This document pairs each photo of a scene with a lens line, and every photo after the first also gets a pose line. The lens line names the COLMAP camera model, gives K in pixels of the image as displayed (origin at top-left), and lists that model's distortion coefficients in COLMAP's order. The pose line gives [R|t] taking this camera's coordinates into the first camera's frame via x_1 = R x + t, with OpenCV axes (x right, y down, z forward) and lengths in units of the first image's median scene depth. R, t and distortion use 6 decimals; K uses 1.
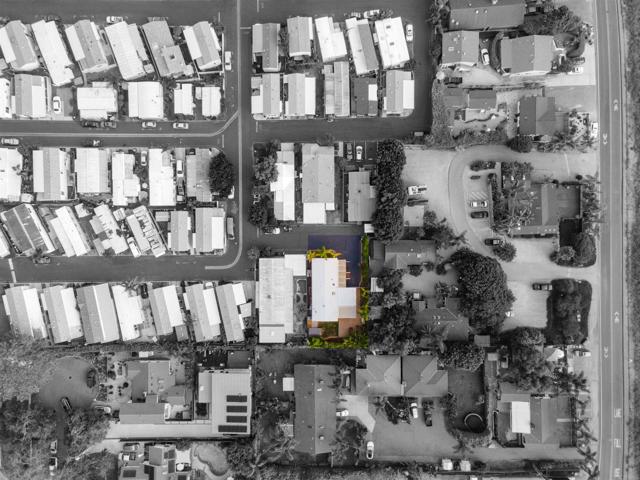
lens RADIAL K [[448.1, 0, 320.2], [0, 448.1, 241.0], [0, 0, 1]] dist [0.056277, 0.009521]
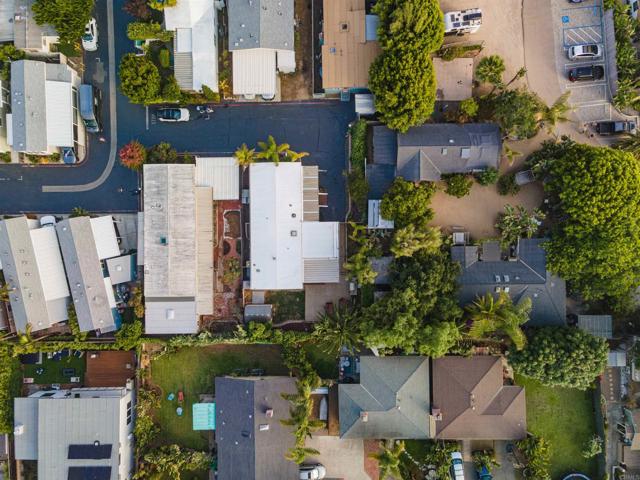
lens RADIAL K [[448.1, 0, 320.1], [0, 448.1, 238.6], [0, 0, 1]] dist [0.056277, 0.009521]
pose [[0.999878, -0.004996, 0.014797, 0.051763], [0.005131, 0.999945, -0.009111, 0.126953], [-0.014750, 0.009186, 0.999849, 0.498171]]
